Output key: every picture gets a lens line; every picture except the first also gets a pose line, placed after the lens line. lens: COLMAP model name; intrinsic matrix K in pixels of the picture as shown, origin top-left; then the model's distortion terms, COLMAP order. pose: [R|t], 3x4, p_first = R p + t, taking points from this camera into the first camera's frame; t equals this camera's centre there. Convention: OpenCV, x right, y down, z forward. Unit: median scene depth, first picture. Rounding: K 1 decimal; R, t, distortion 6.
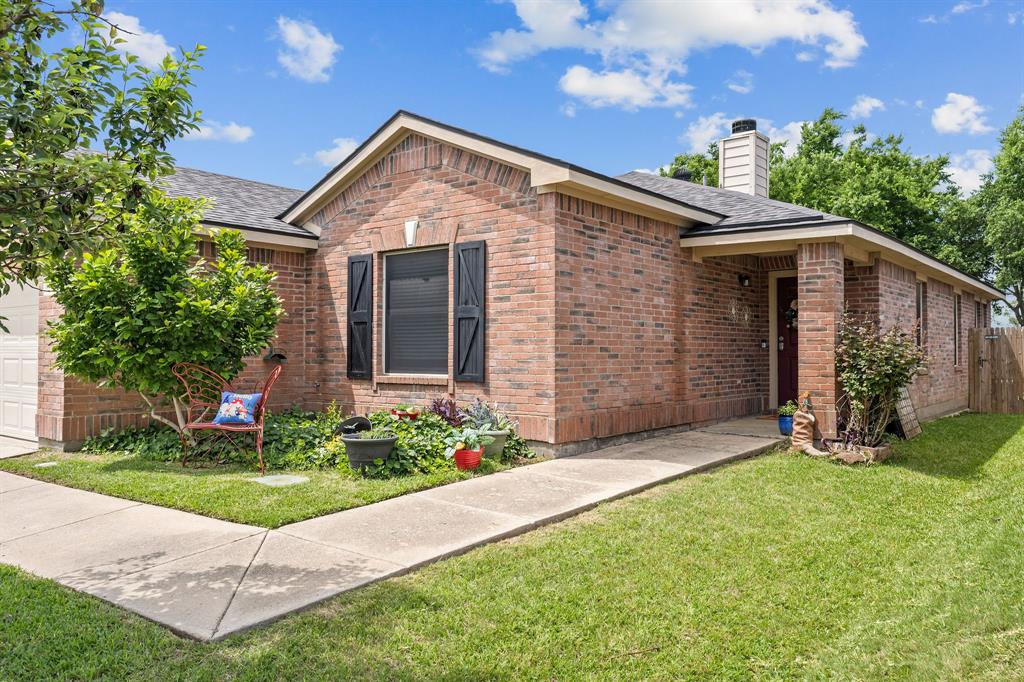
lens RADIAL K [[767.0, 0, 510.8], [0, 767.0, 335.0], [0, 0, 1]] dist [0.023108, -0.008845]
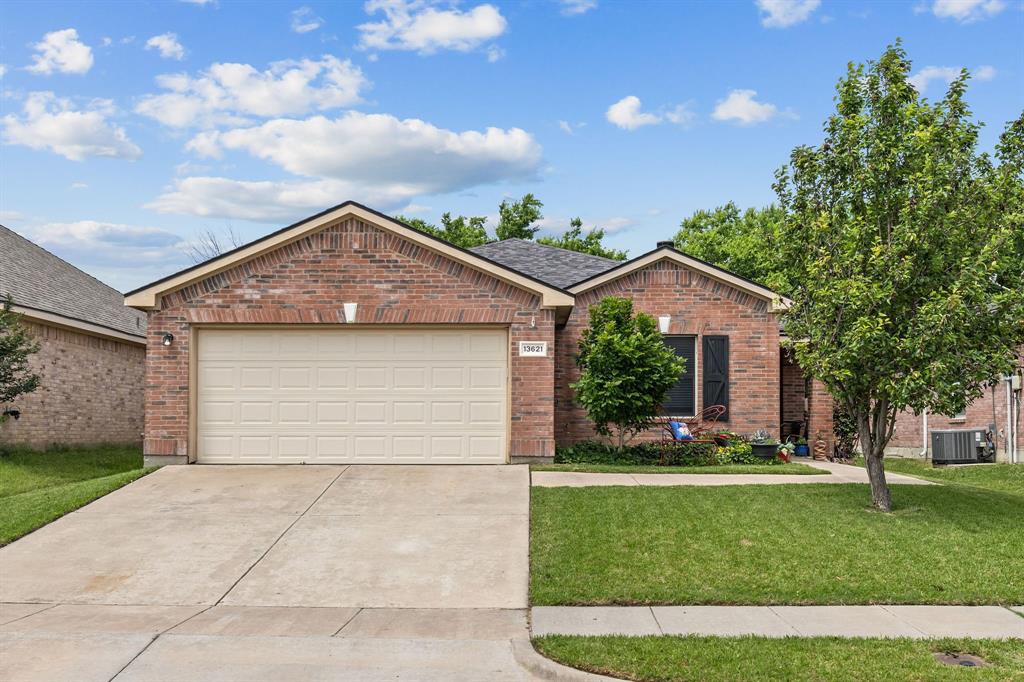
lens RADIAL K [[1064.5, 0, 508.6], [0, 1064.5, 344.1], [0, 0, 1]] dist [0.012262, 0.000000]
pose [[0.792977, 0.054648, 0.606796, -1.701710], [-0.016069, 0.997499, -0.068835, 0.059328], [-0.609040, 0.044834, 0.791872, -0.507308]]
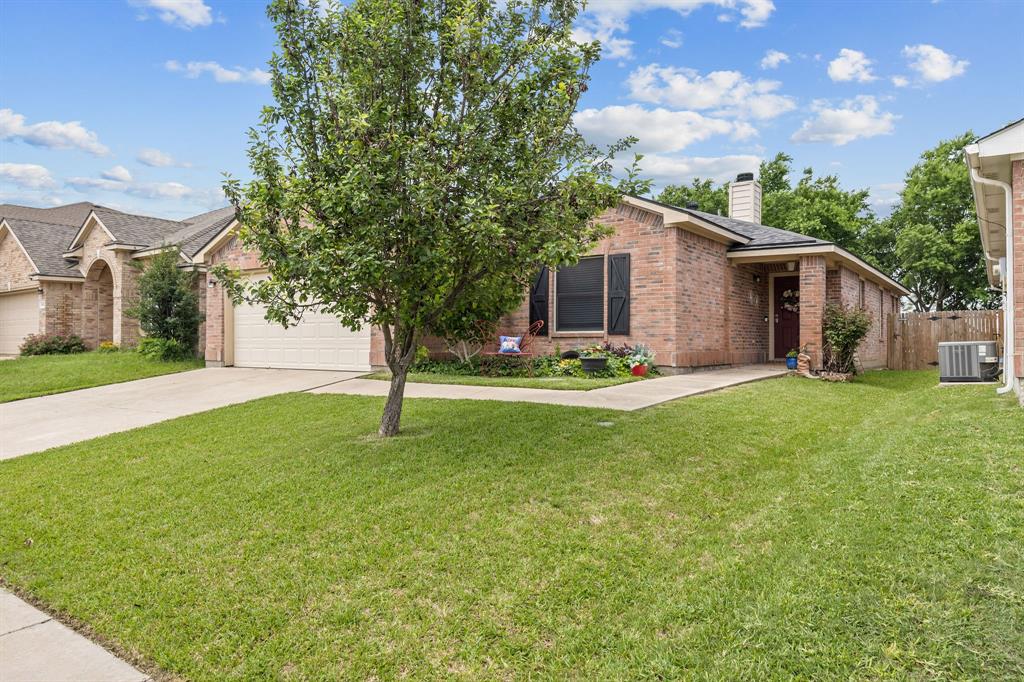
lens RADIAL K [[667.9, 0, 516.1], [0, 667.9, 330.0], [0, 0, 1]] dist [0.023283, 0.001151]
pose [[0.998759, 0.003737, 0.049672, -0.343333], [-0.003735, 0.999993, -0.000144, 0.049938], [-0.049672, -0.000042, 0.998766, -0.474993]]
